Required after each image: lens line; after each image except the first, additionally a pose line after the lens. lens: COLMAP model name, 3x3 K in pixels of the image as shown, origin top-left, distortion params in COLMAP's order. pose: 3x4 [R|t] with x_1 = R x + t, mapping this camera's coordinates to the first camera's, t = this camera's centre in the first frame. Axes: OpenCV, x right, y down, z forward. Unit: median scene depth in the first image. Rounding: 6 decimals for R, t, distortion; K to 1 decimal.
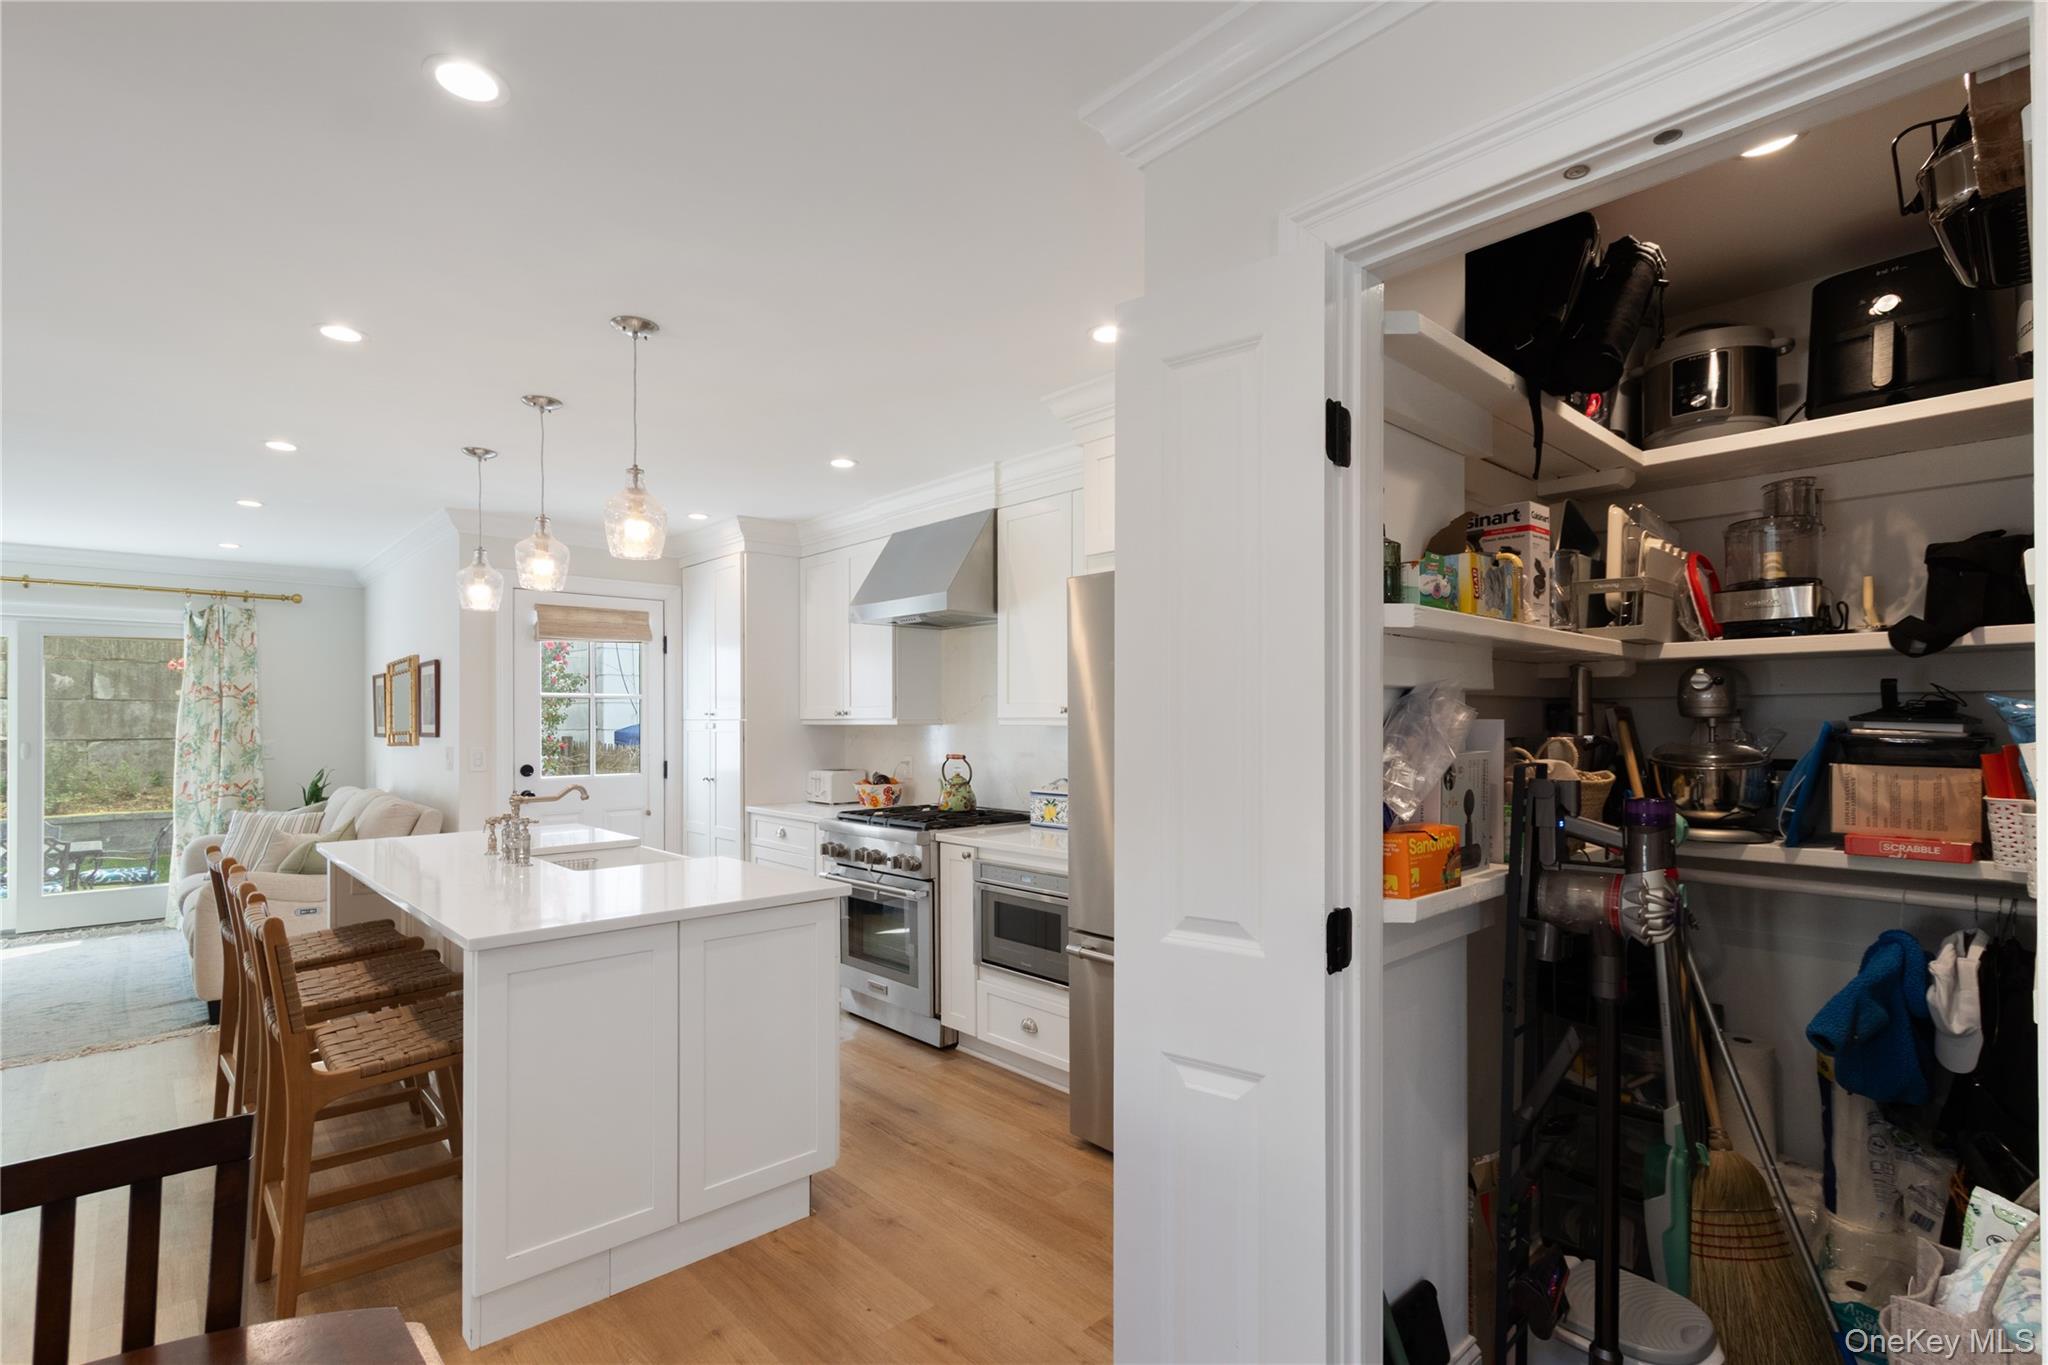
lens RADIAL K [[951.8, 0, 1027.8], [0, 951.8, 716.1], [0, 0, 1]] dist [0.002496, 0.000370]
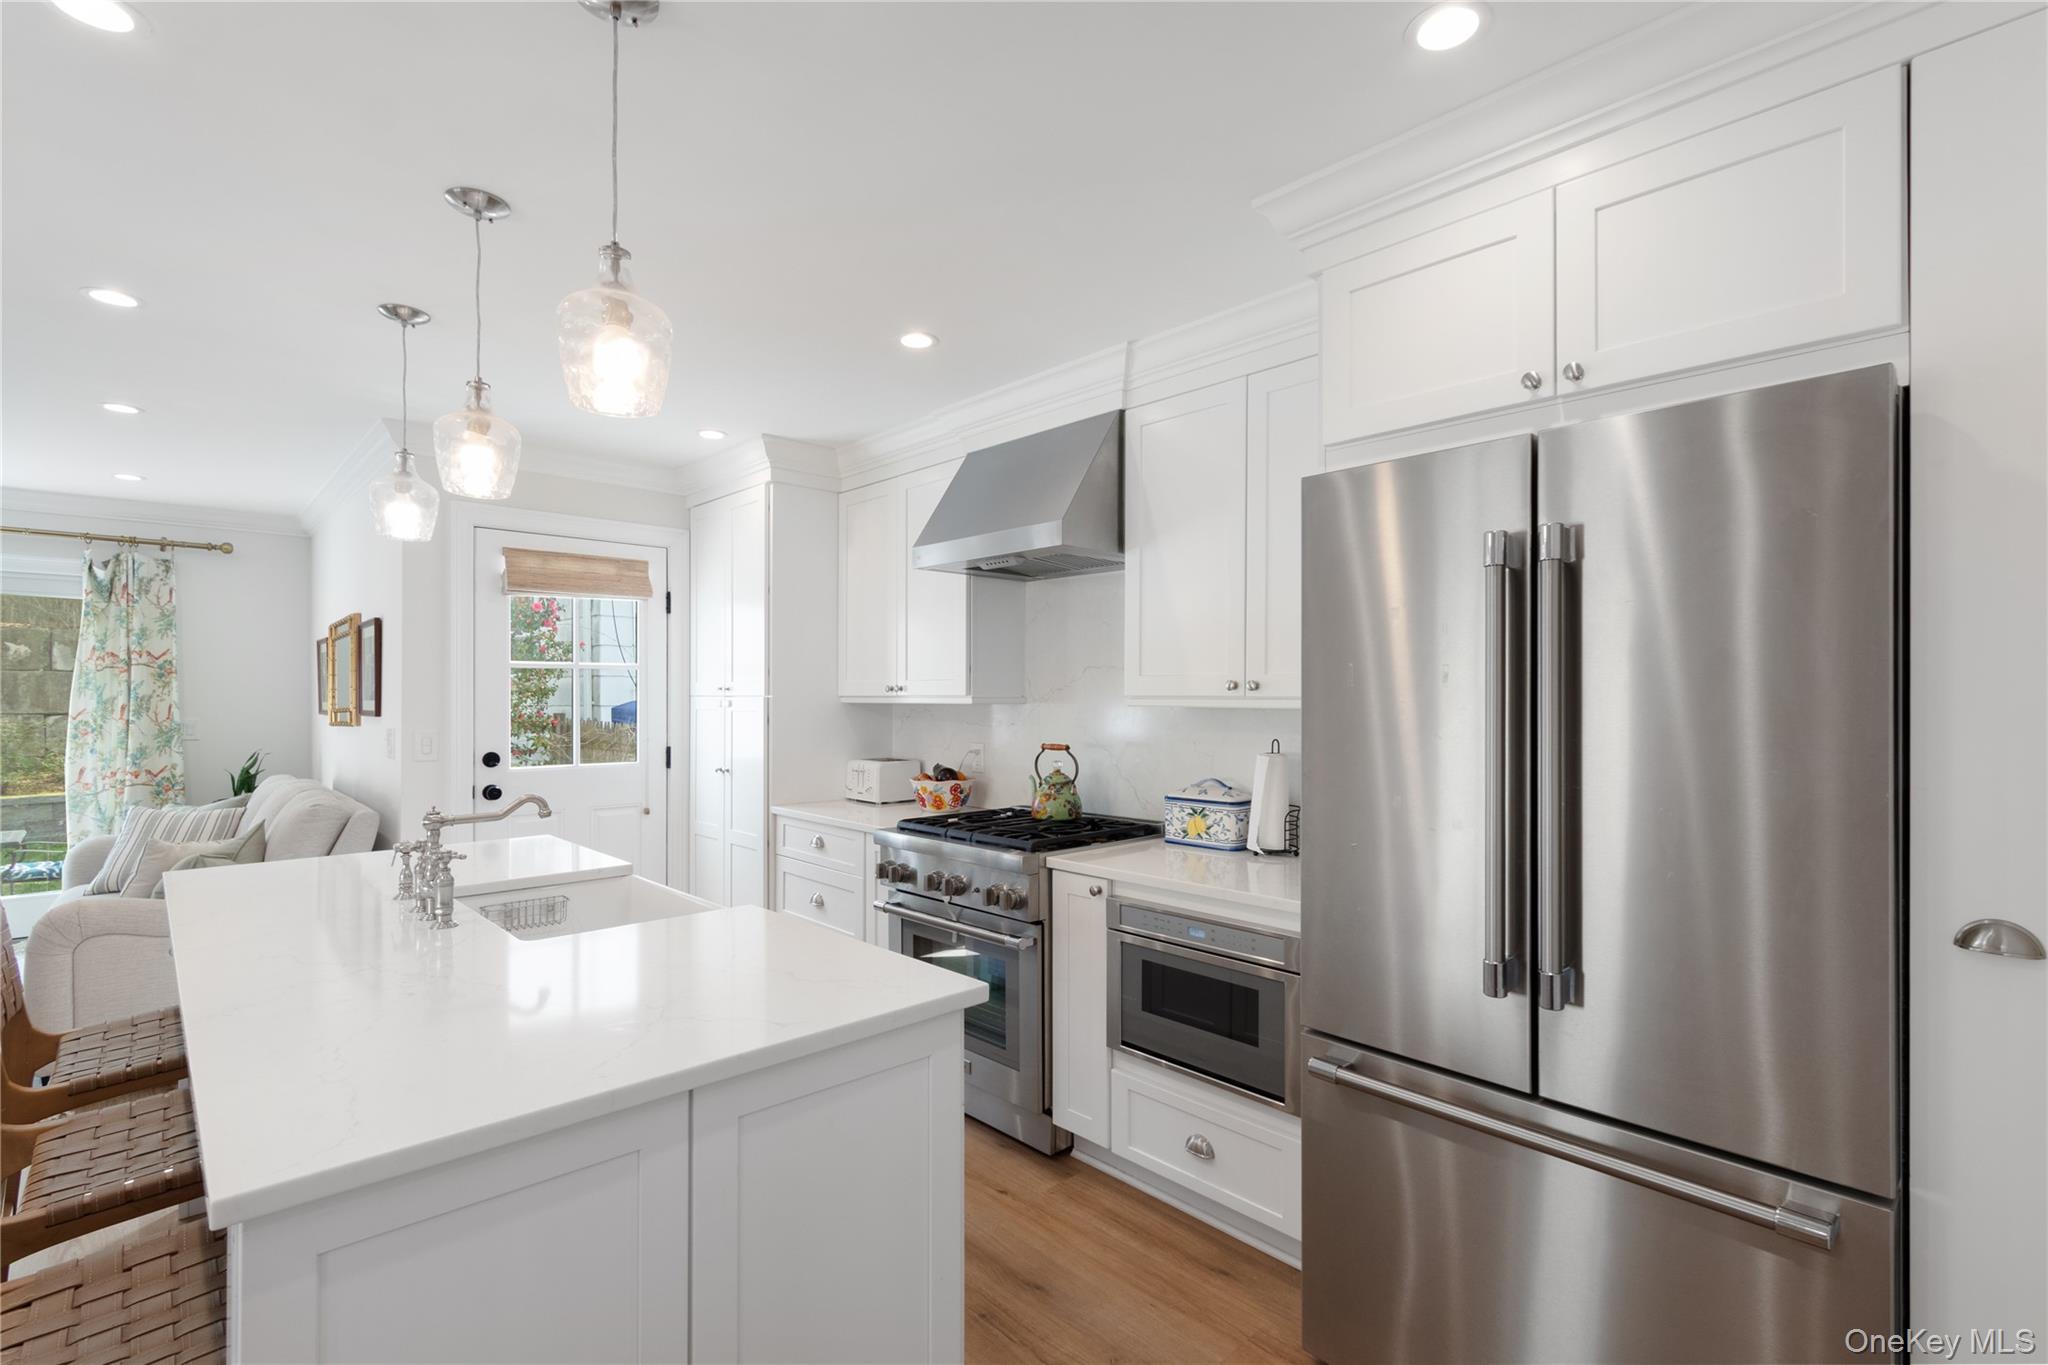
lens RADIAL K [[938.5, 0, 1034.0], [0, 938.5, 694.6], [0, 0, 1]] dist [0.001593, 0.000624]
pose [[0.999960, 0.005031, 0.007328, -0.094836], [-0.005043, 0.999986, 0.001713, 0.000110], [-0.007319, -0.001750, 0.999972, 0.250257]]
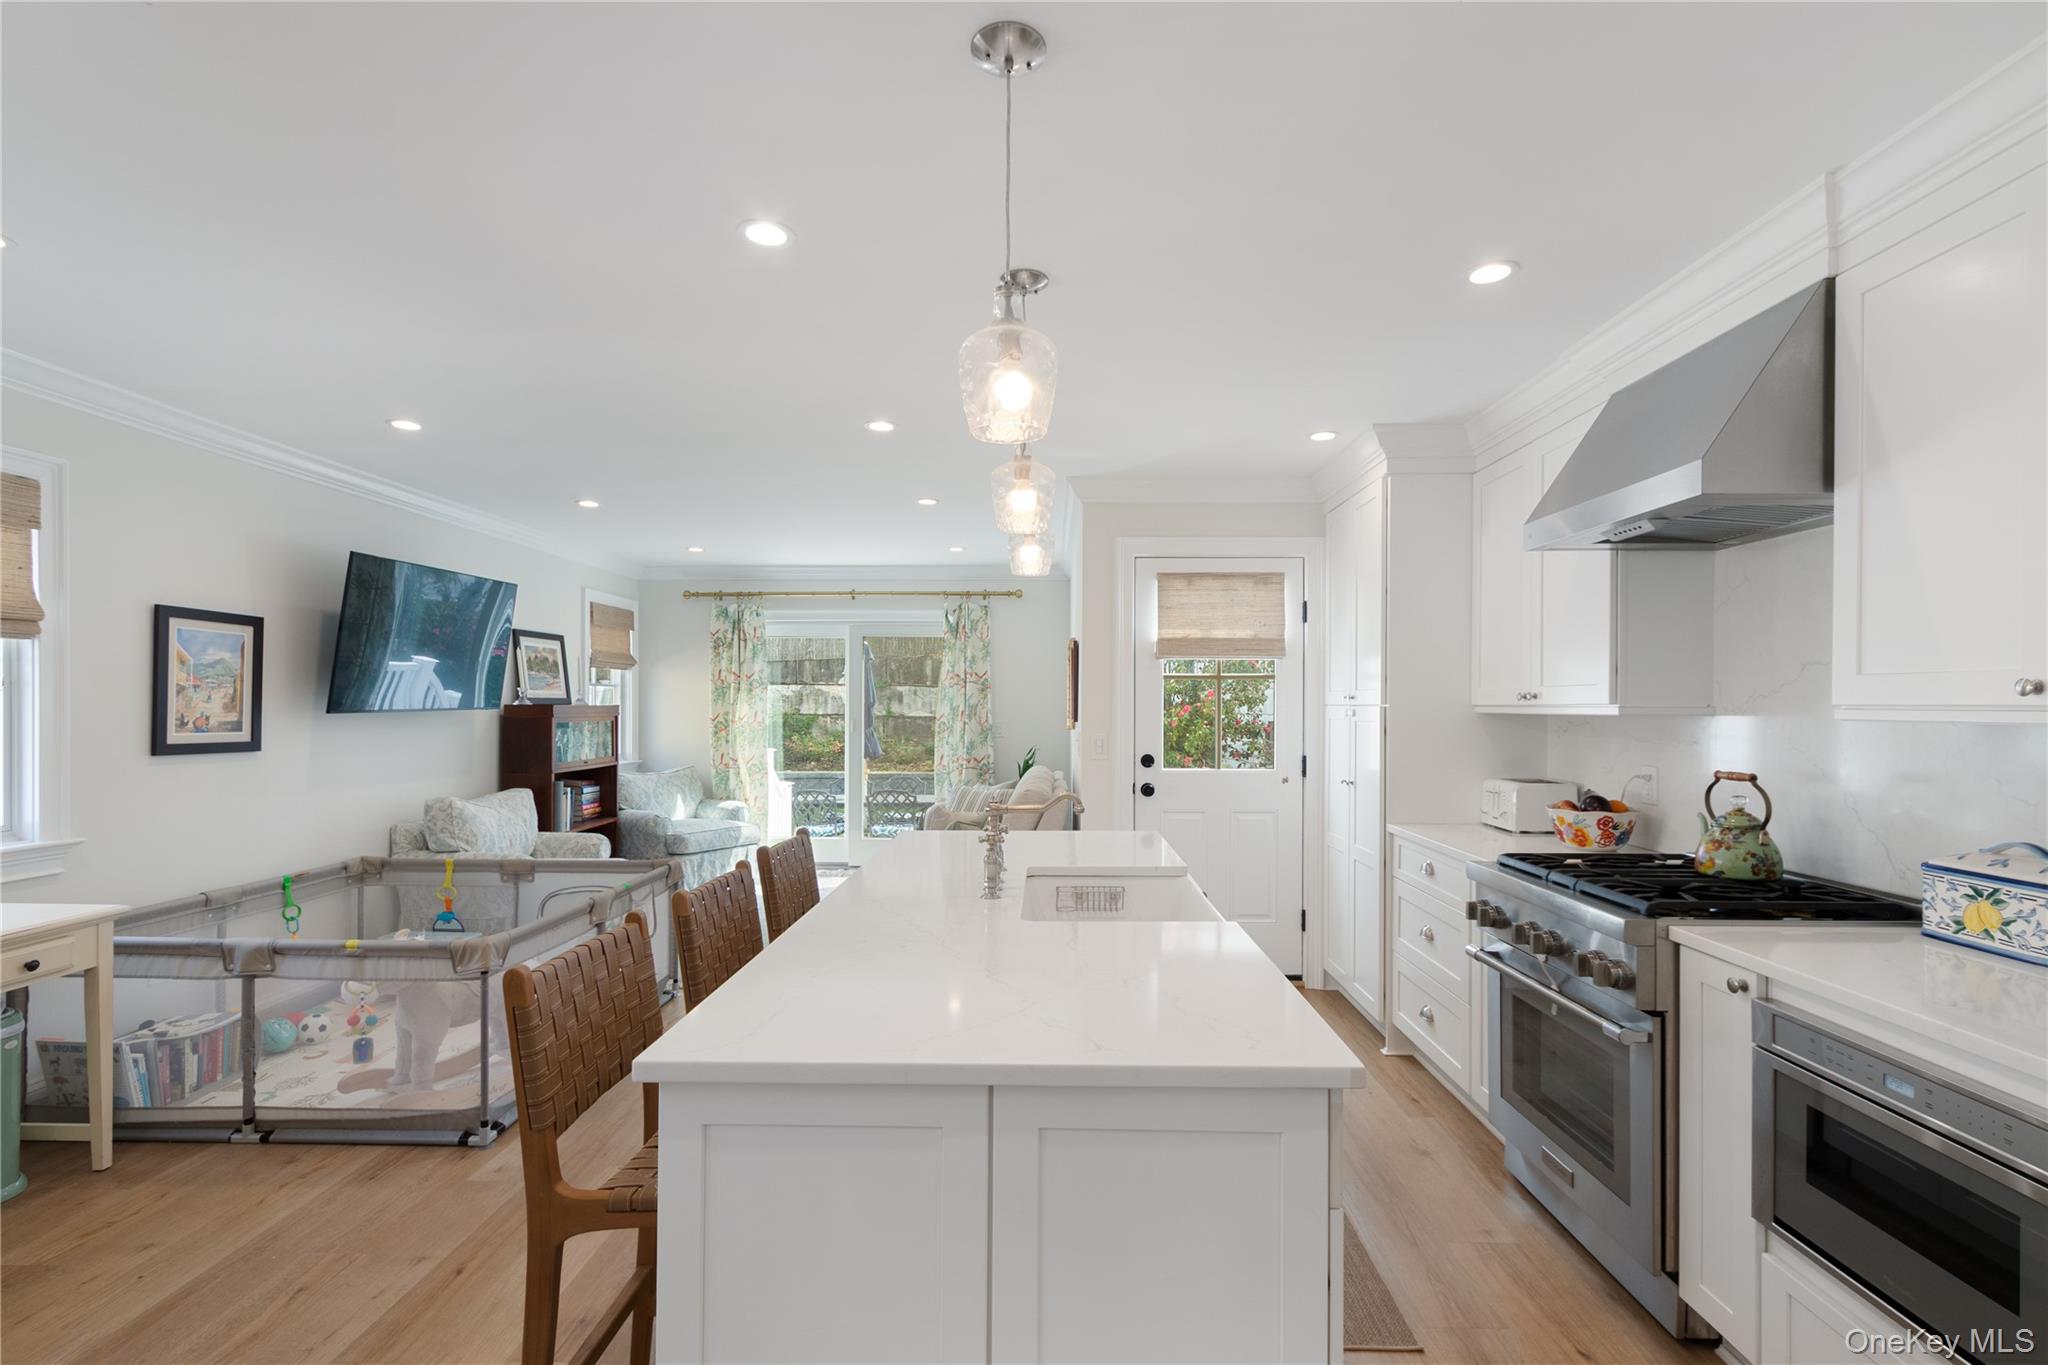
lens RADIAL K [[937.0, 0, 1029.2], [0, 937.0, 704.6], [0, 0, 1]] dist [0.000932, -0.000221]
pose [[0.716404, 0.005946, -0.697660, 0.008256], [-0.003102, 0.999981, 0.005337, 0.000434], [0.697679, -0.001659, 0.716409, 0.329099]]
